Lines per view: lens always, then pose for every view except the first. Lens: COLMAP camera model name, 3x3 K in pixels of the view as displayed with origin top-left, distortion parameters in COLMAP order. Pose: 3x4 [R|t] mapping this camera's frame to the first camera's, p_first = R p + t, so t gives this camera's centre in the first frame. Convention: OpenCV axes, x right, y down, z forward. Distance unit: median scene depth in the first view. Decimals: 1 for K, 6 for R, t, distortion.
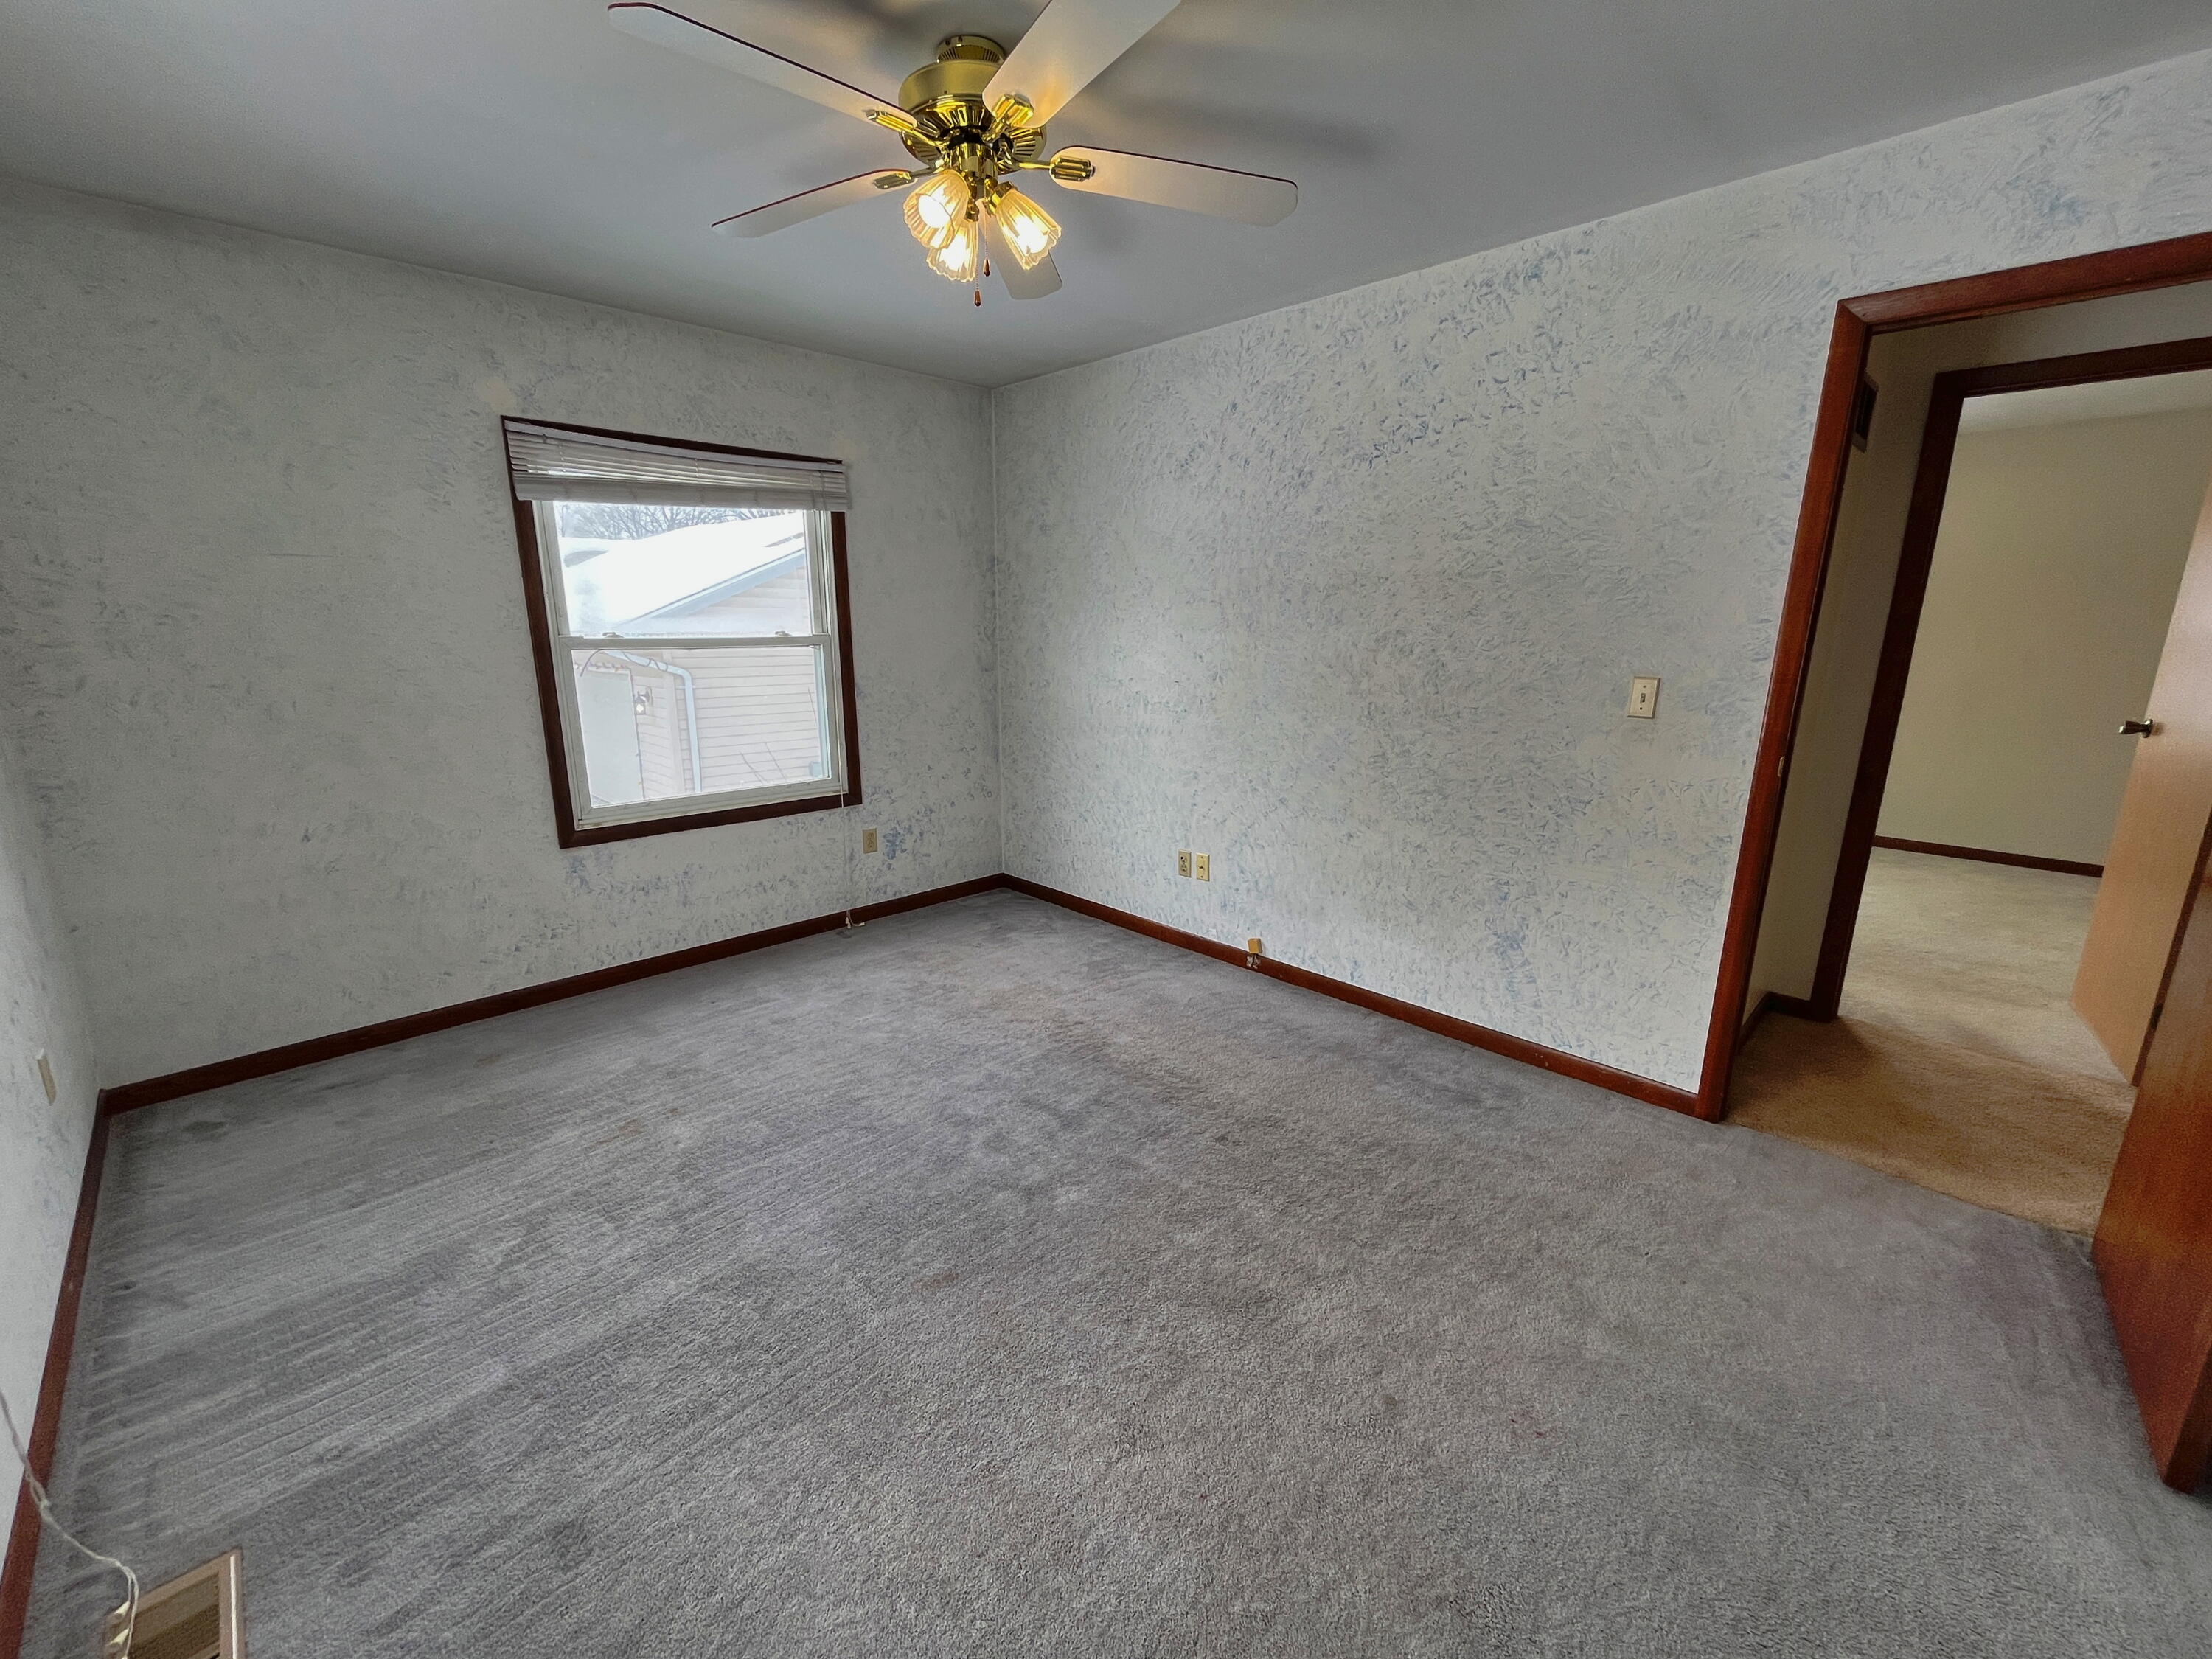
lens RADIAL K [[915.2, 0, 1116.9], [0, 915.2, 843.6], [0, 0, 1]] dist [-0.000753, -0.000232]
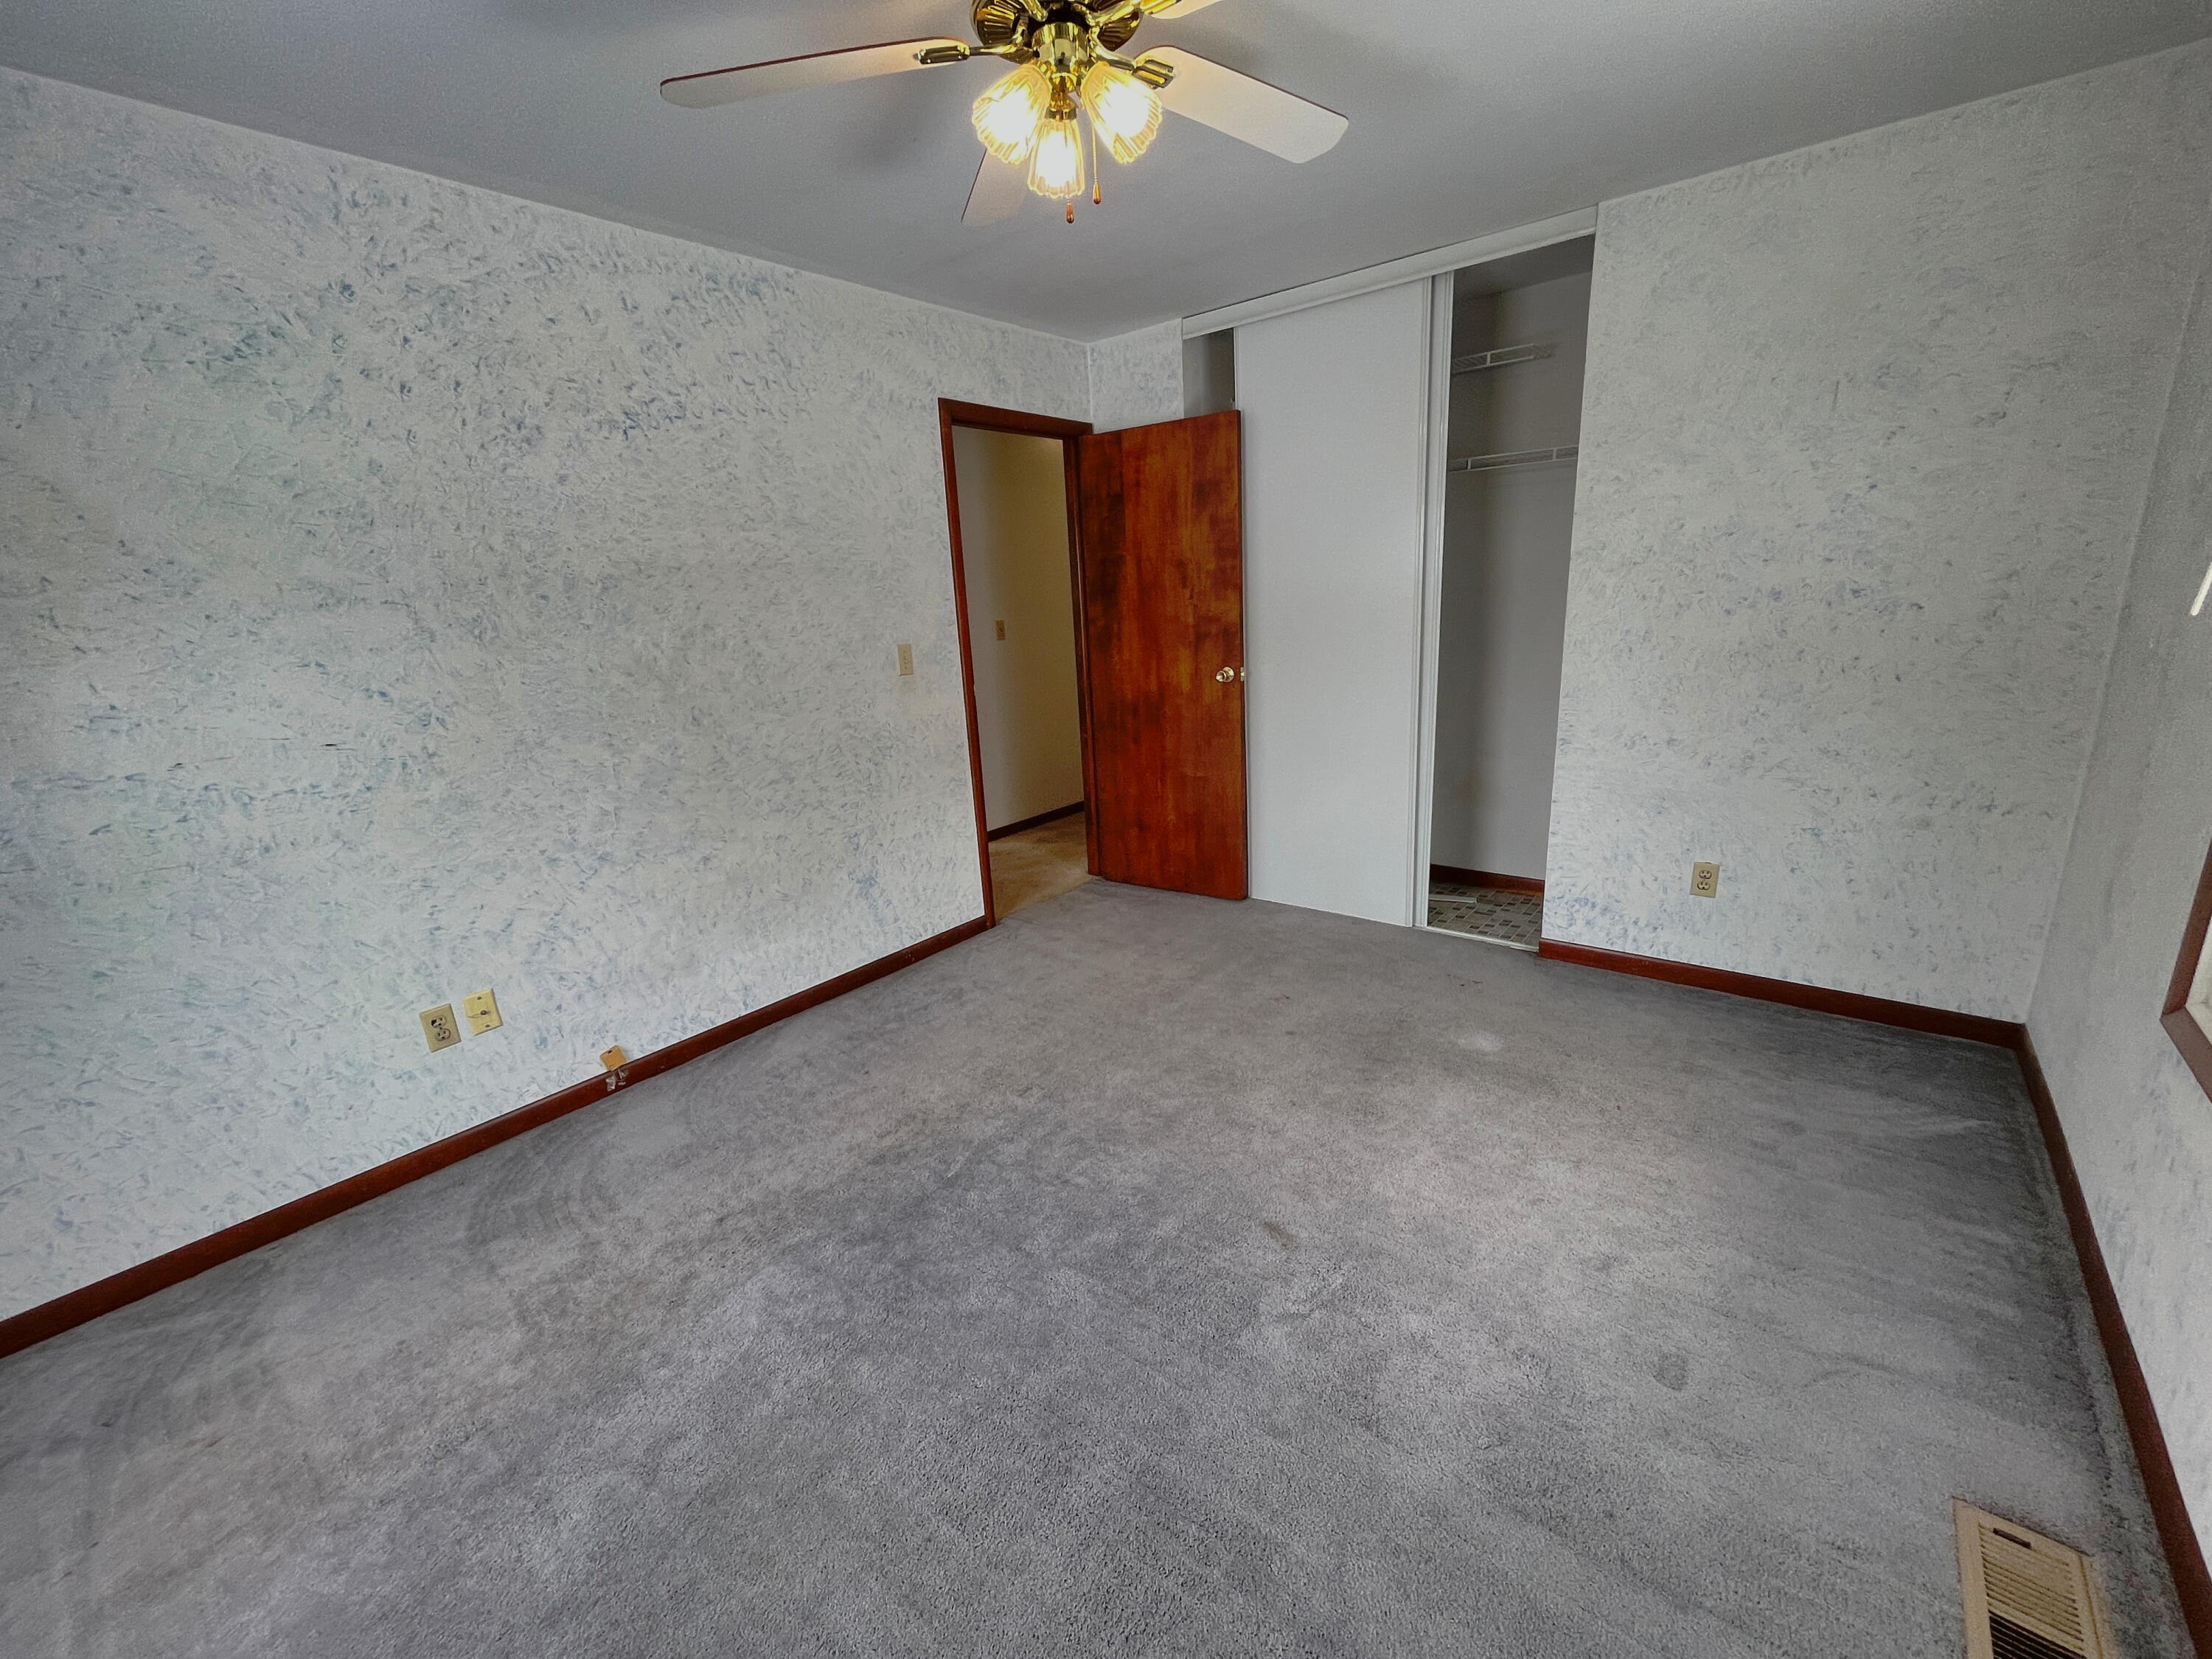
lens RADIAL K [[898.9, 0, 1101.7], [0, 898.9, 834.6], [0, 0, 1]] dist [-0.003659, -0.000370]
pose [[-0.108082, -0.258988, 0.959814, -0.640037], [0.287663, 0.916021, 0.279564, -0.170073], [-0.951614, 0.306319, -0.024504, 0.677678]]
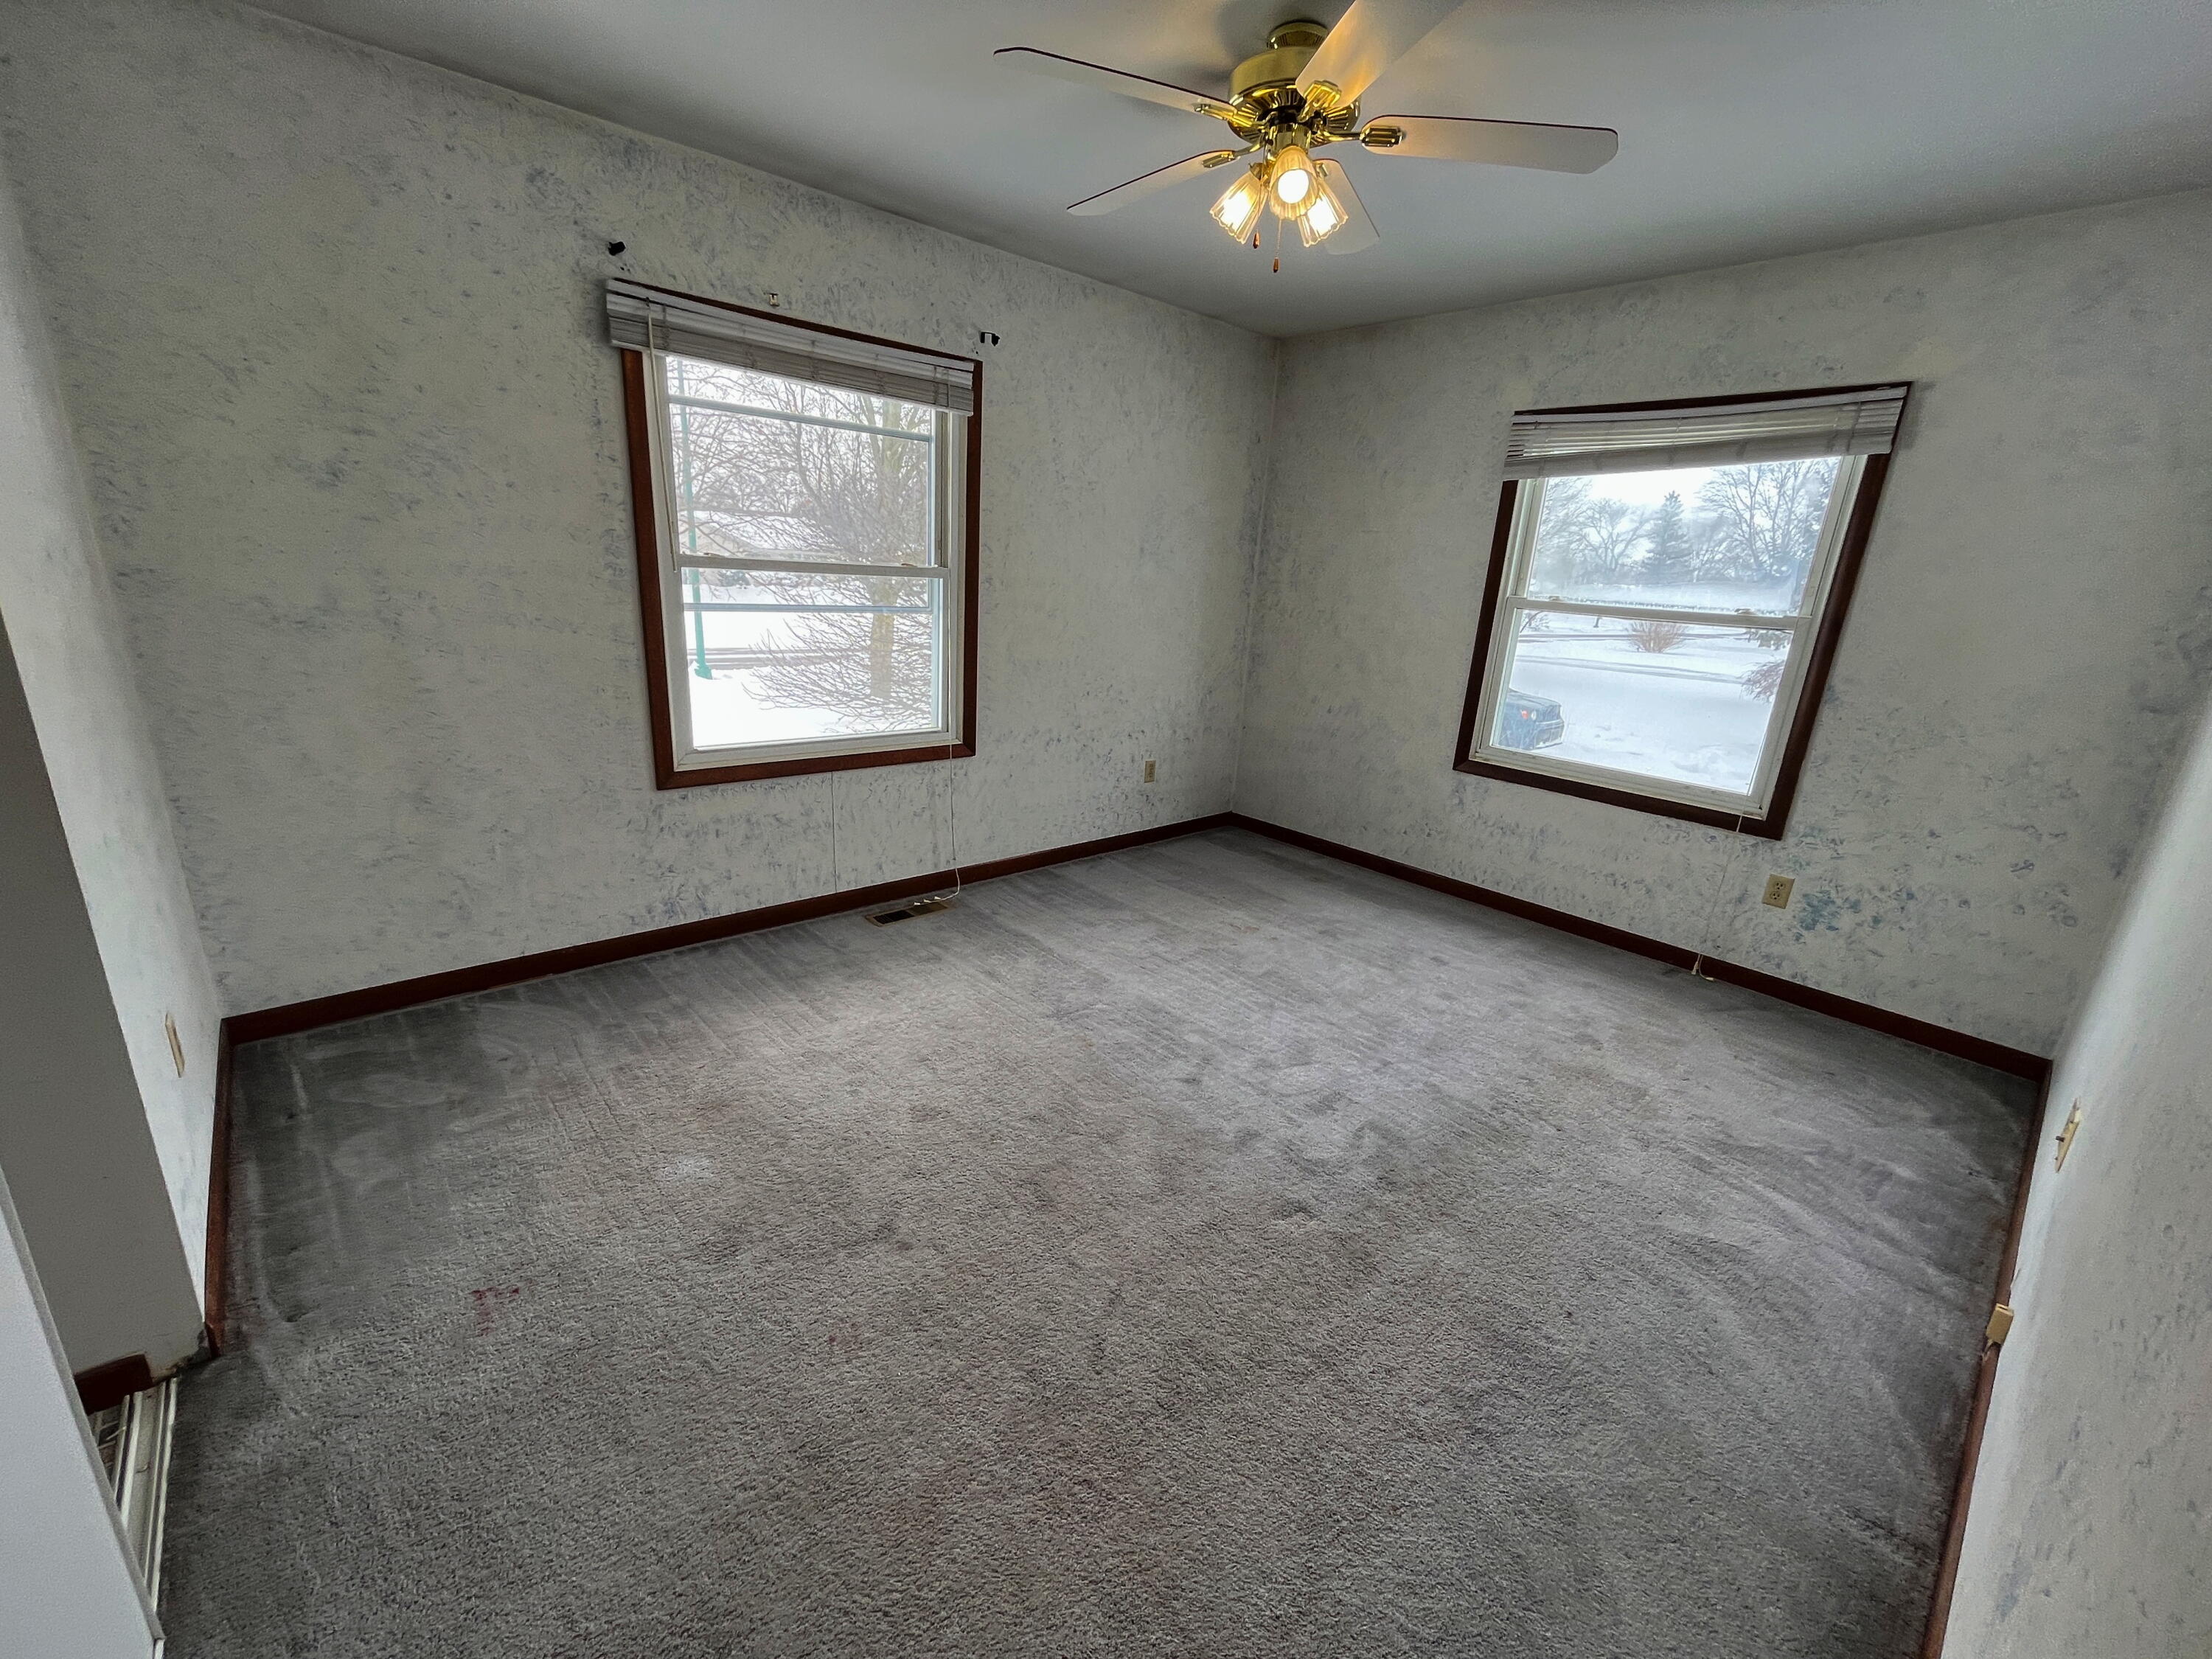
lens RADIAL K [[918.9, 0, 1106.7], [0, 918.9, 858.0], [0, 0, 1]] dist [-0.000026, 0.000090]
pose [[-0.062158, 0.294488, -0.953632, 0.651683], [-0.299401, 0.905973, 0.299285, -0.120156], [0.952100, 0.304122, 0.031857, 0.572578]]
